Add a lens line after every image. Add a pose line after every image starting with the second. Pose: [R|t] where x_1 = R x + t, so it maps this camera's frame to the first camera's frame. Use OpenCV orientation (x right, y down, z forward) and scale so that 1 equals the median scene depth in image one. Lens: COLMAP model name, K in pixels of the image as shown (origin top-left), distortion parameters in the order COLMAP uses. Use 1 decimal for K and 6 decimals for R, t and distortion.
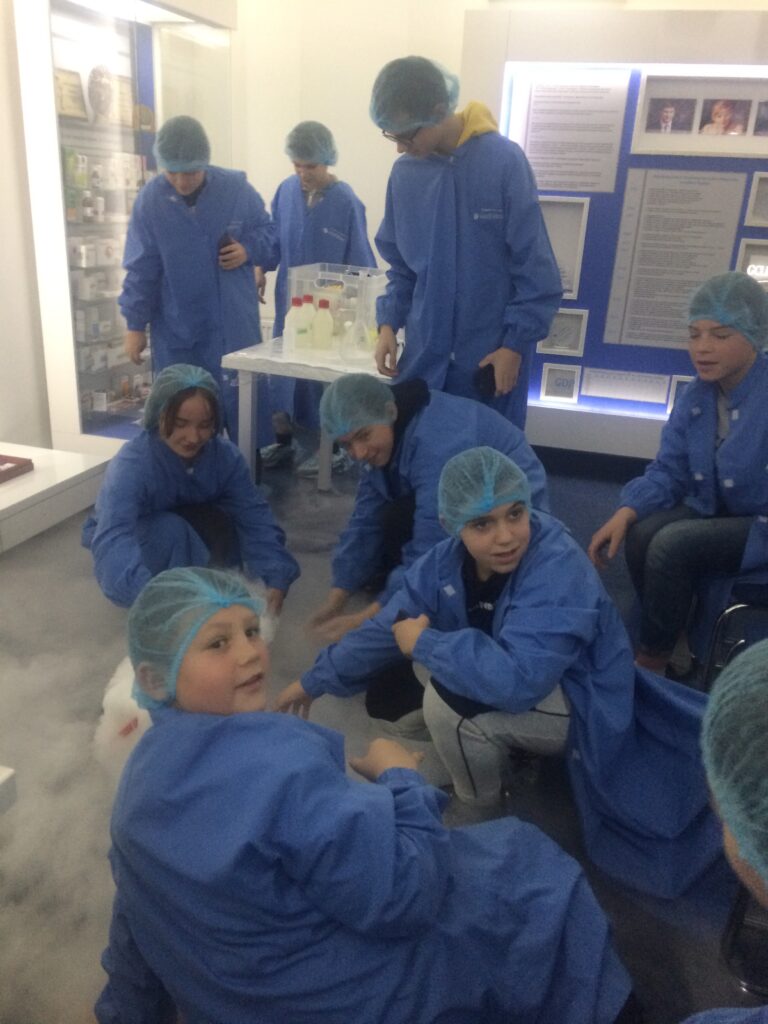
lens RADIAL K [[884.8, 0, 384.0], [0, 884.8, 512.0], [0, 0, 1]] dist [0.096094, -0.112911]
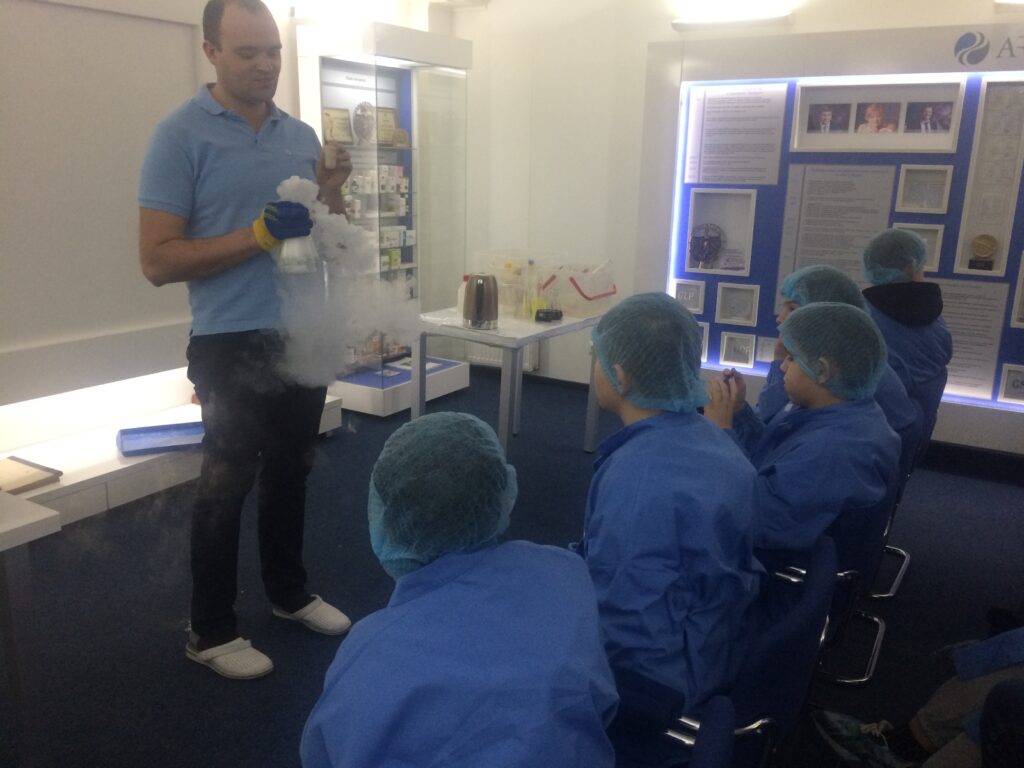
lens RADIAL K [[884.8, 0, 512.0], [0, 884.8, 384.0], [0, 0, 1]] dist [0.096094, -0.112911]
pose [[0.964159, 0.034356, -0.263091, 0.241451], [-0.063618, 0.992590, -0.103523, 0.032979], [0.257585, 0.116550, 0.959201, -0.143777]]
